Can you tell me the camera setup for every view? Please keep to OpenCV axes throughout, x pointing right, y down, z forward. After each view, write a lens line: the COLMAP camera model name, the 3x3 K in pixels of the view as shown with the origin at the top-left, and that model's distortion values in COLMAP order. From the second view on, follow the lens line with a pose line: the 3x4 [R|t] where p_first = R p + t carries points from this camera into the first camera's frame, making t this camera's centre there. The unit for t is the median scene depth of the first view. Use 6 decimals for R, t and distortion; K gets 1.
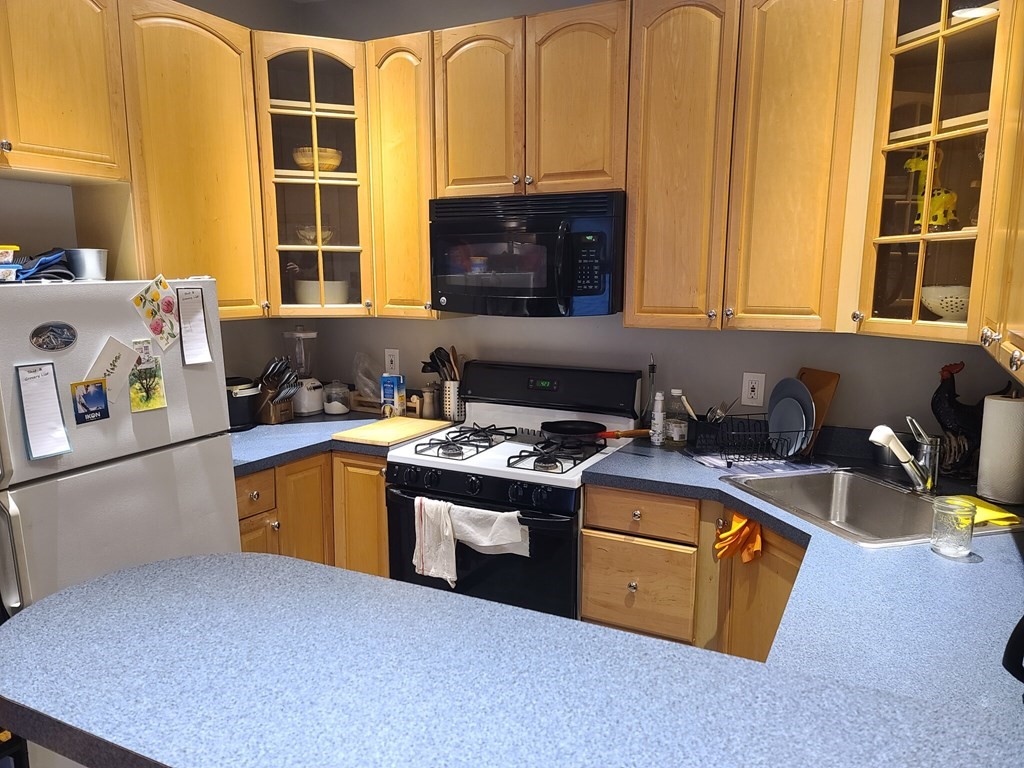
lens RADIAL K [[744.8, 0, 511.4], [0, 744.8, 402.9], [0, 0, 1]] dist [0.068937, -0.054730]
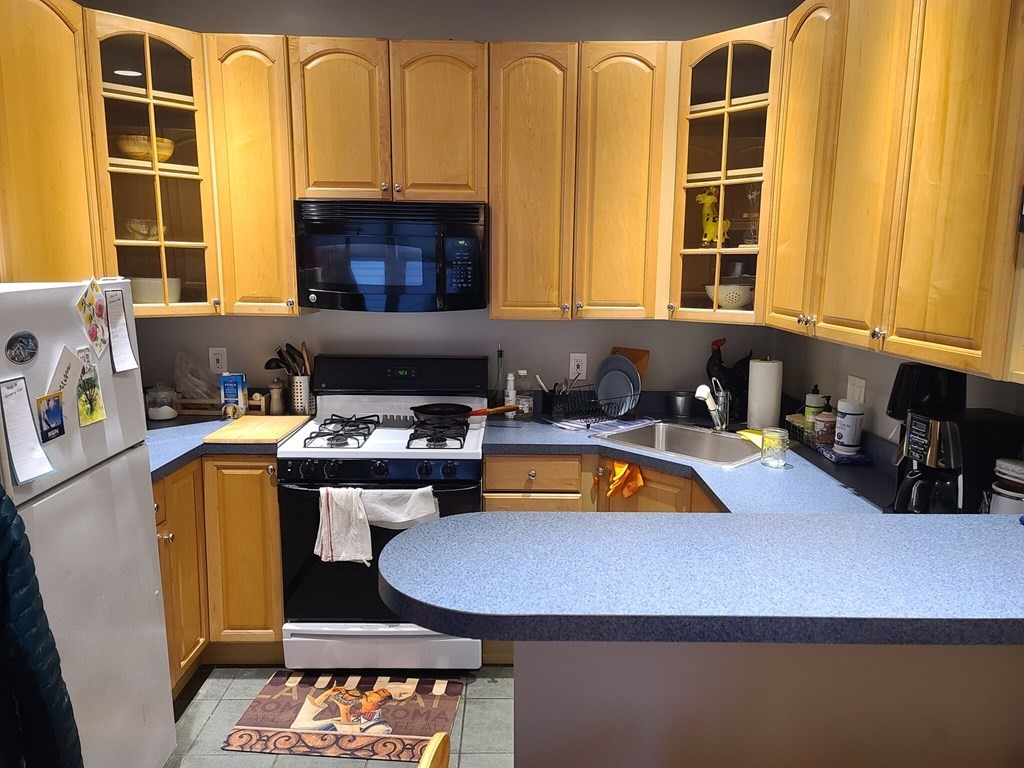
lens RADIAL K [[745.3, 0, 518.6], [0, 745.3, 390.3], [0, 0, 1]] dist [0.071908, -0.052955]
pose [[0.881951, -0.071895, 0.465826, -0.378338], [0.072570, 0.997227, 0.016514, -0.006801], [-0.465721, 0.019240, 0.884722, -0.055265]]
